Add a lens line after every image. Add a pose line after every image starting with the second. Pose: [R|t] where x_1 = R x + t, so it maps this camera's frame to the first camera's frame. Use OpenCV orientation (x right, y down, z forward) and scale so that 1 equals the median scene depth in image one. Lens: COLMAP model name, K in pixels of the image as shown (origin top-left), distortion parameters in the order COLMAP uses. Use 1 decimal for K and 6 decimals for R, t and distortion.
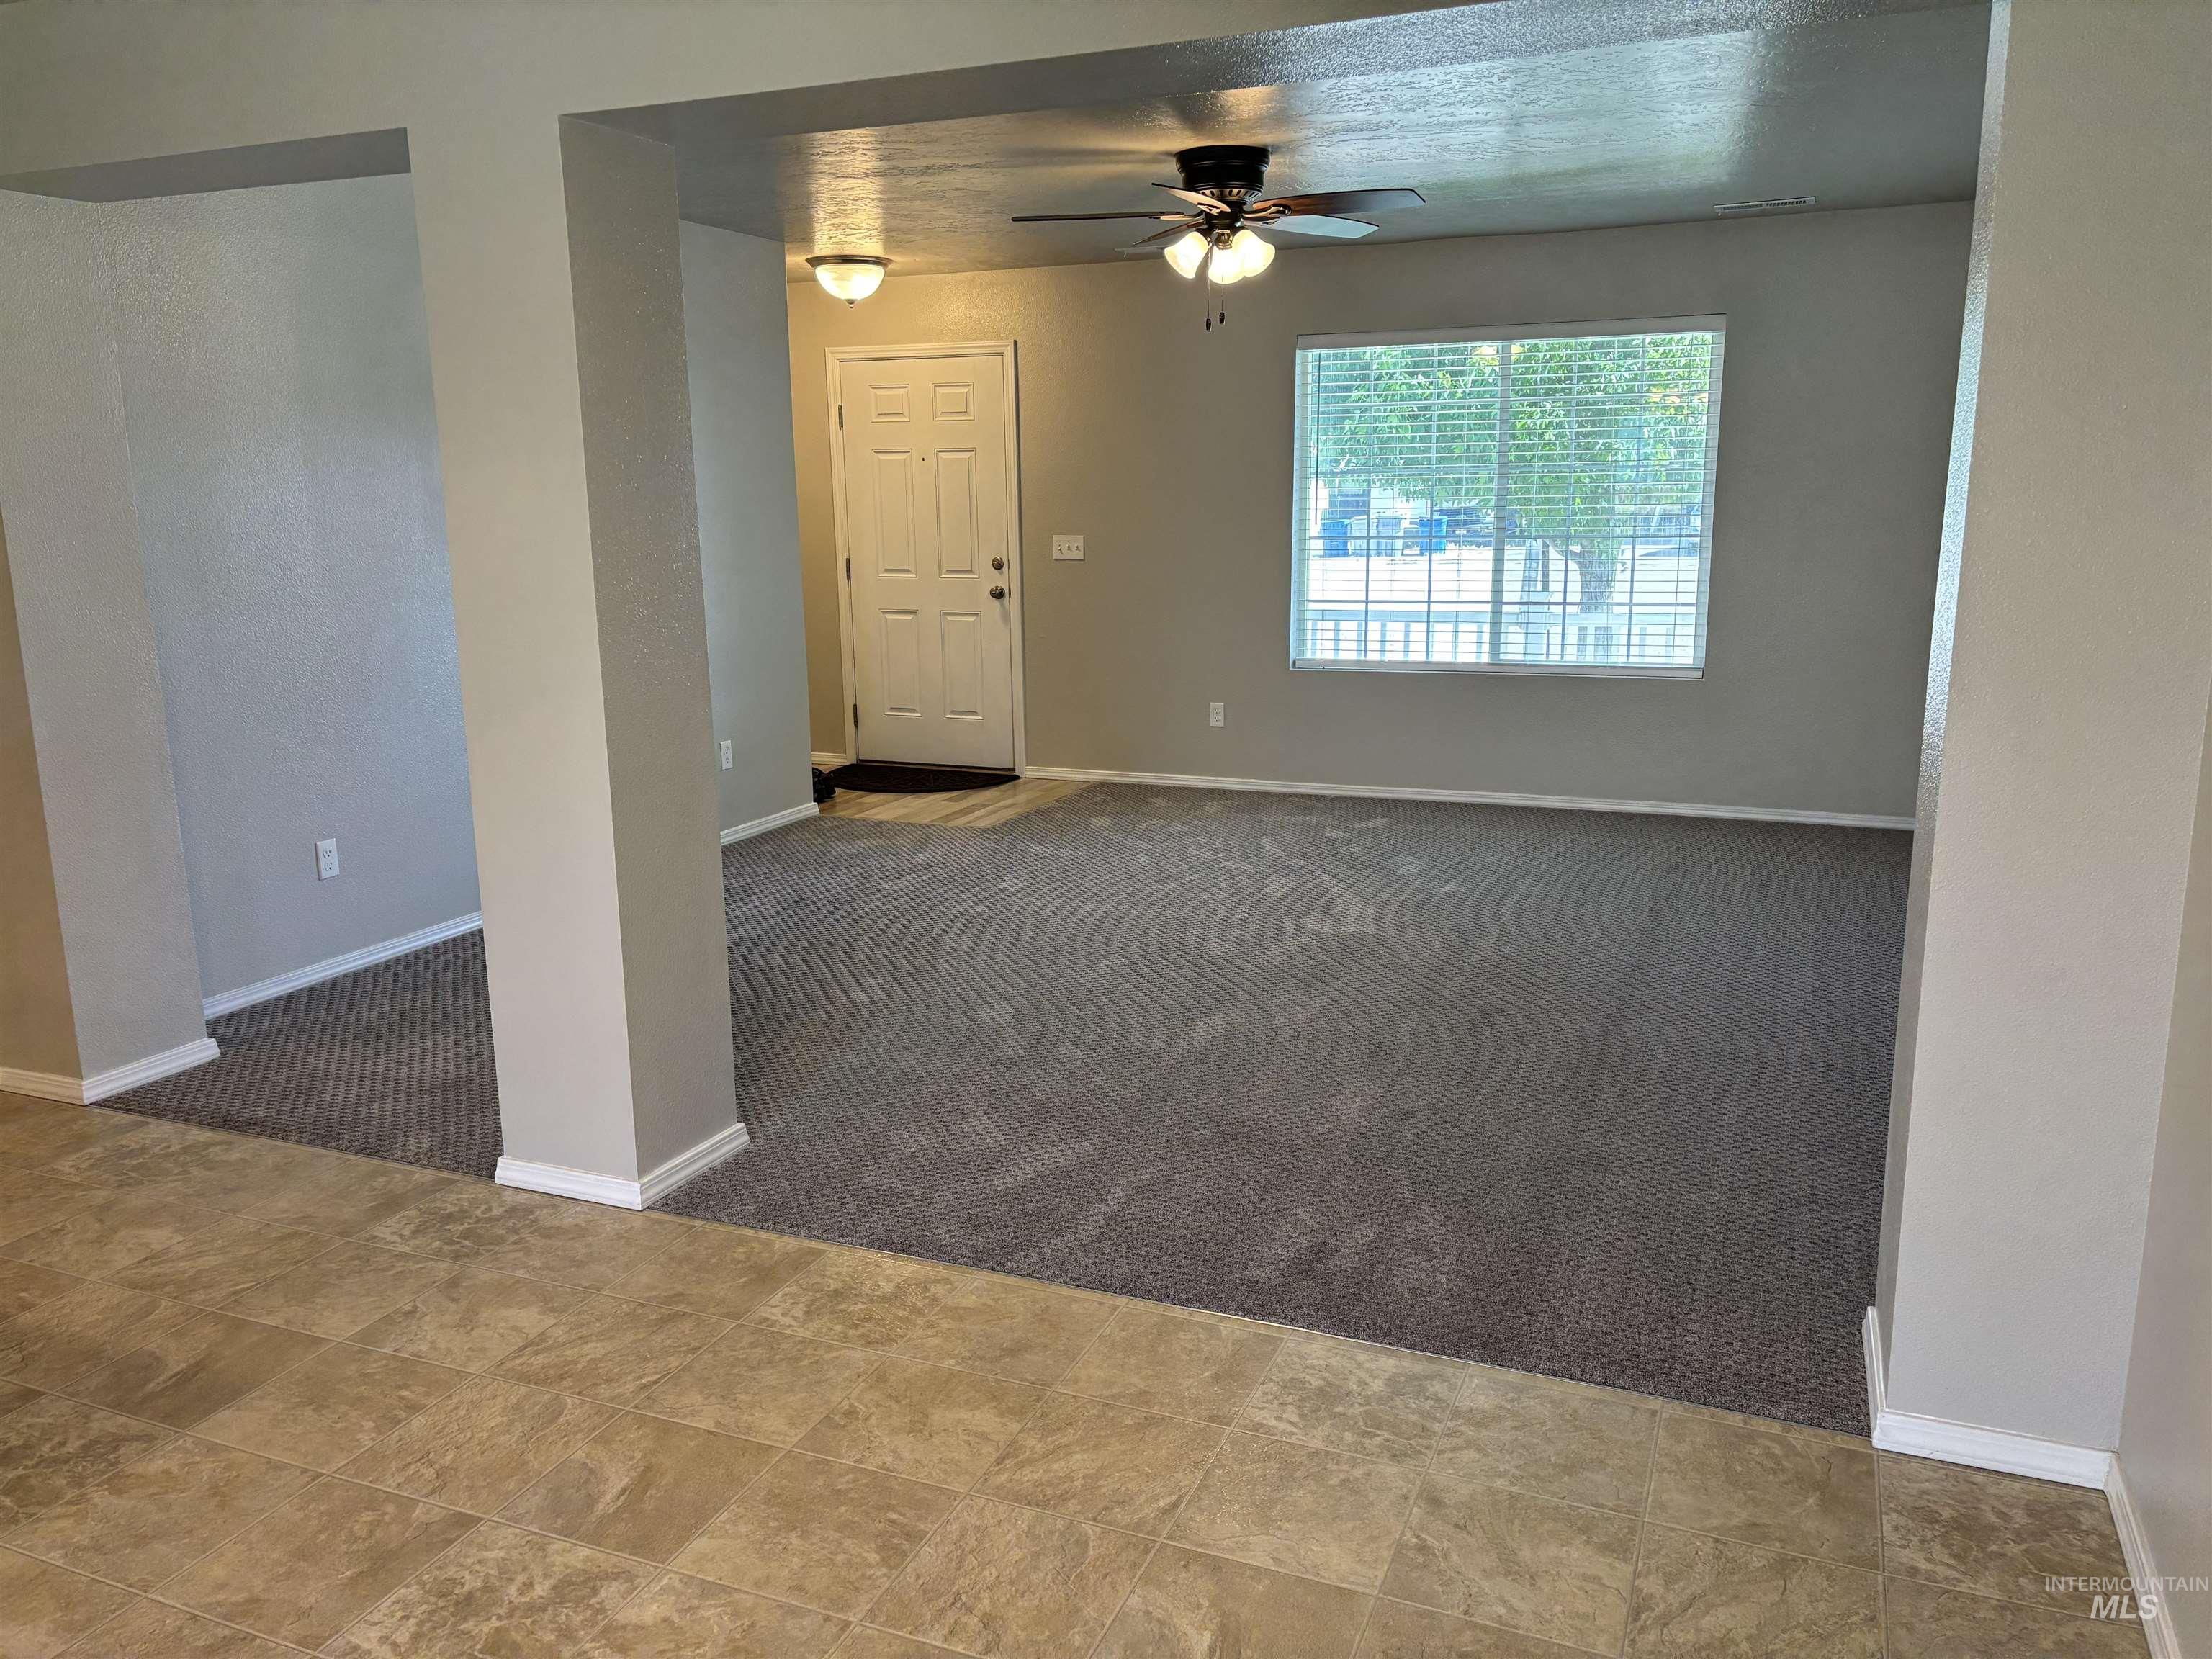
lens RADIAL K [[1668.3, 0, 1106.0], [0, 1668.3, 829.5], [0, 0, 1]] dist [0.000698, 0.000186]
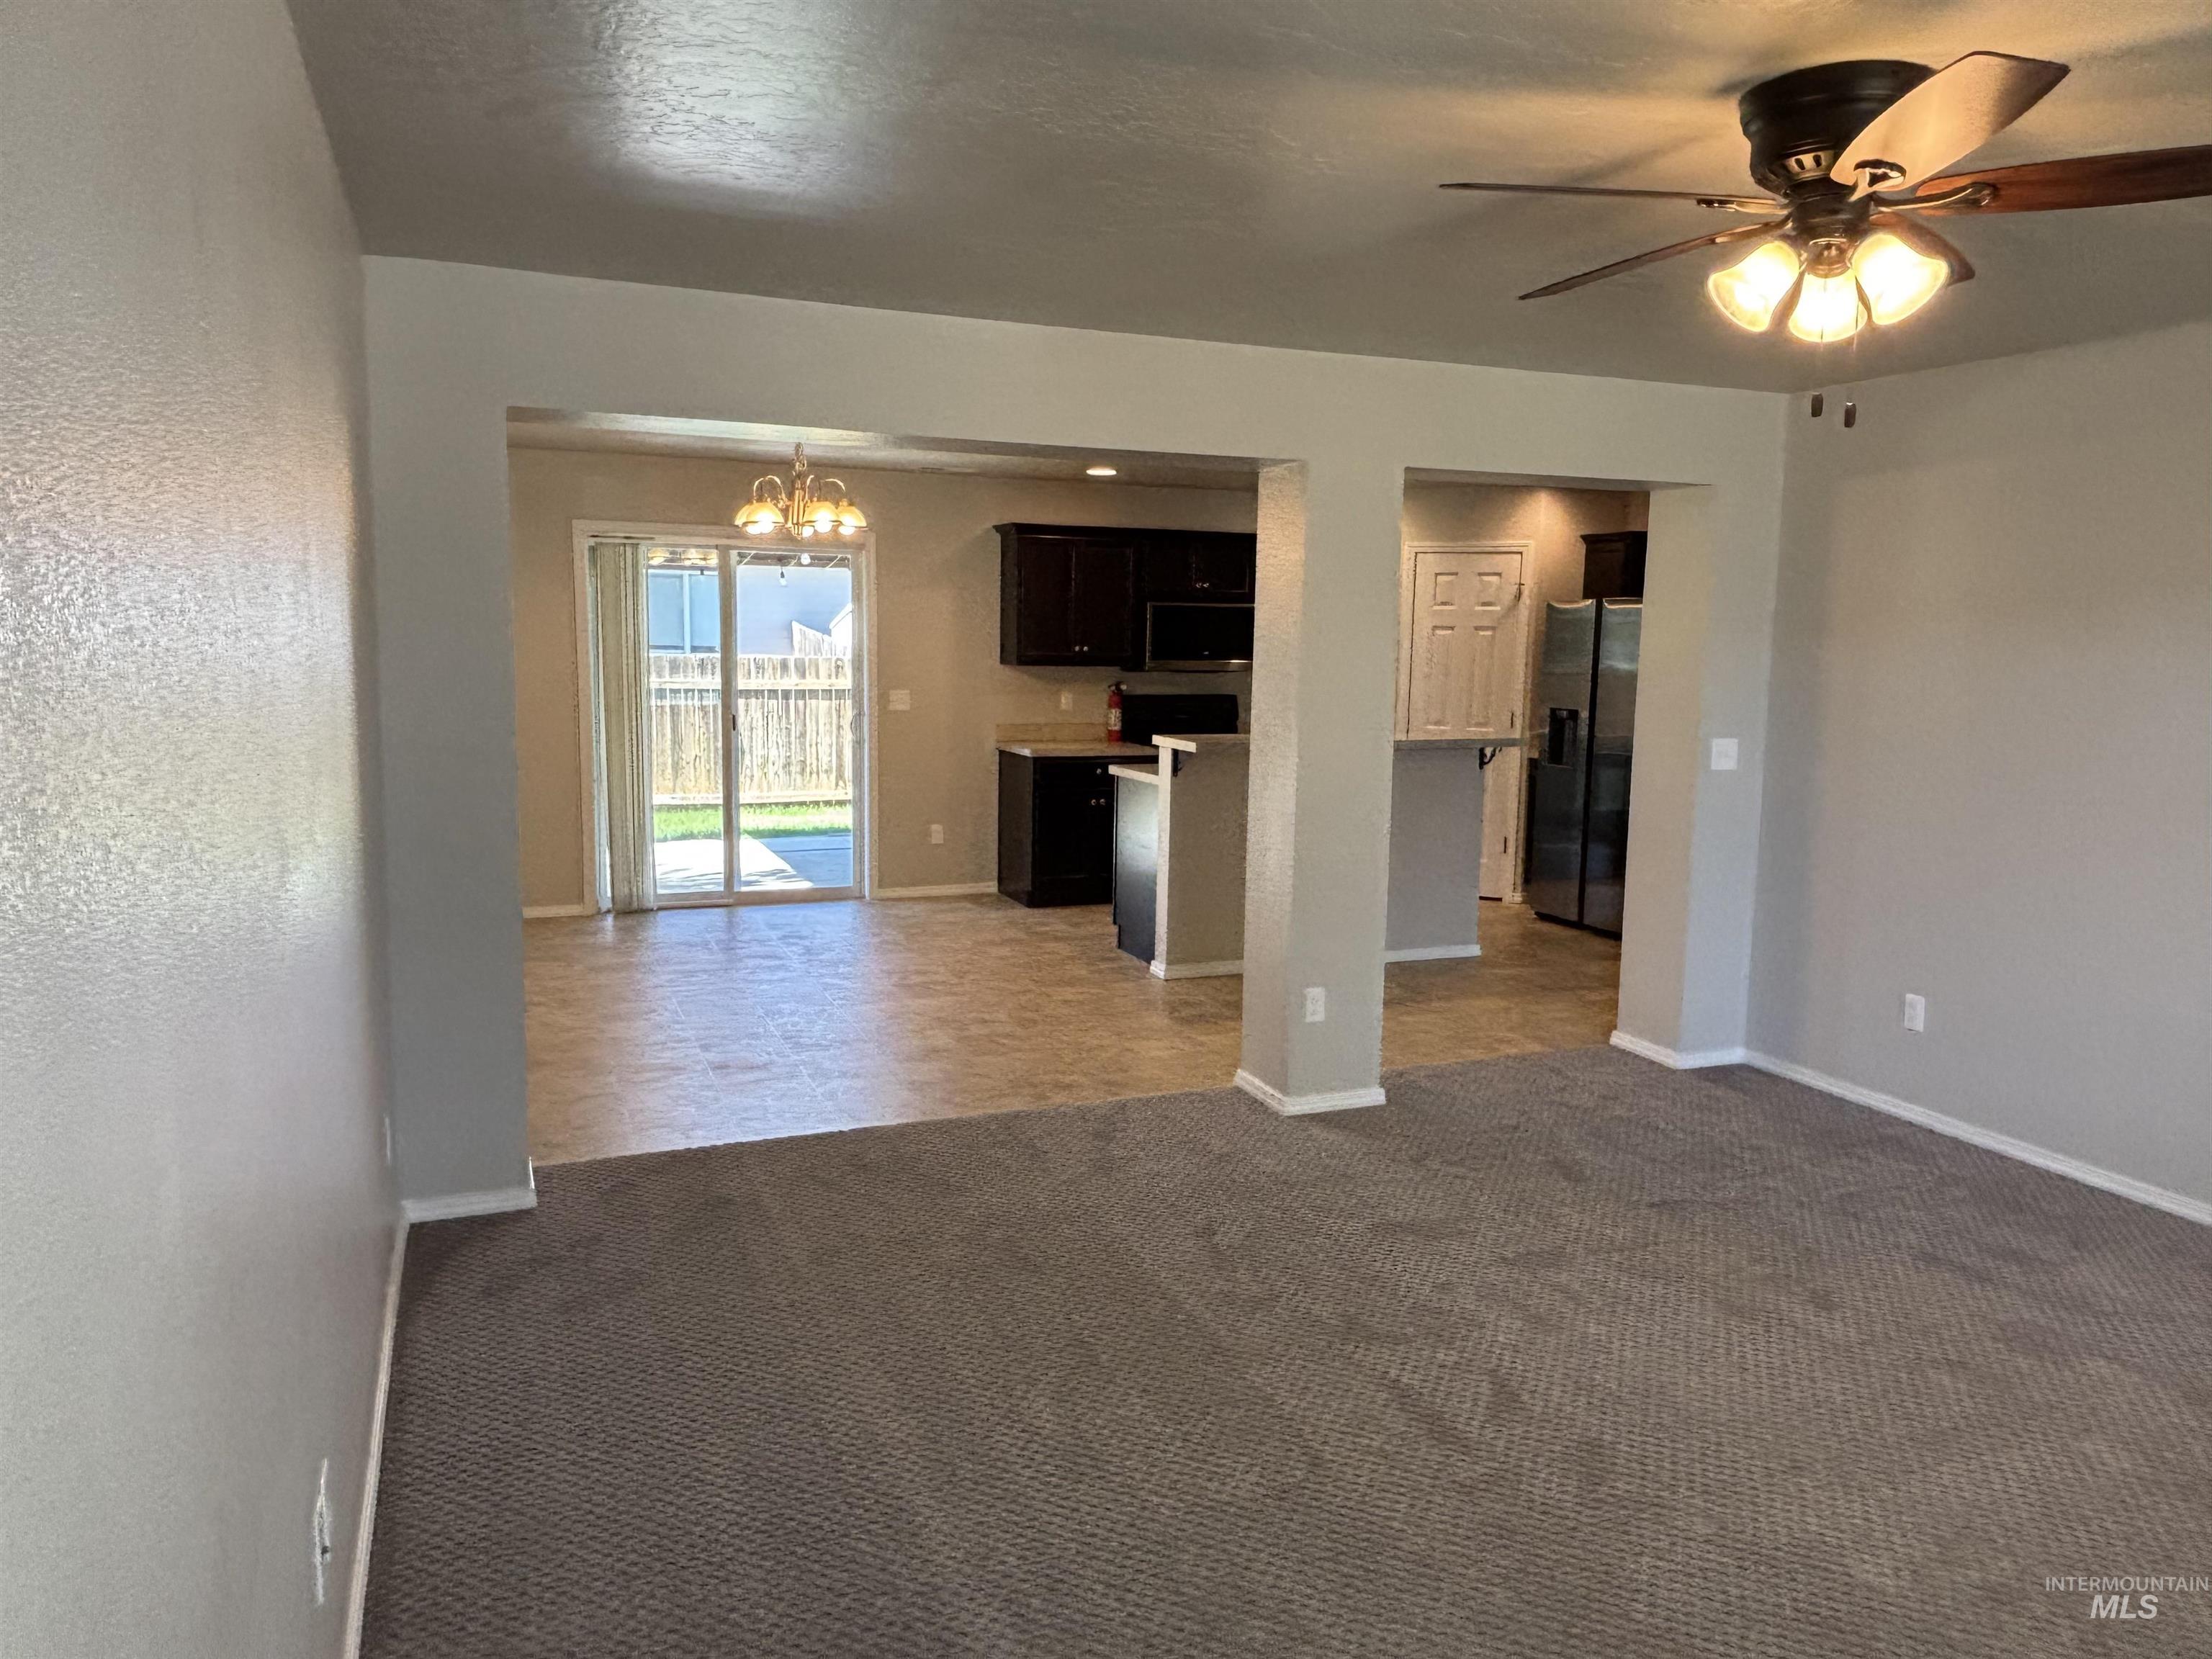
lens RADIAL K [[1507.2, 0, 1106.0], [0, 1507.2, 829.5], [0, 0, 1]] dist [0.000425, 0.000100]
pose [[-0.711374, 0.092312, -0.696725, 1.012383], [-0.151232, 0.948008, 0.280017, -0.506833], [0.686350, 0.304564, -0.660428, 2.165827]]
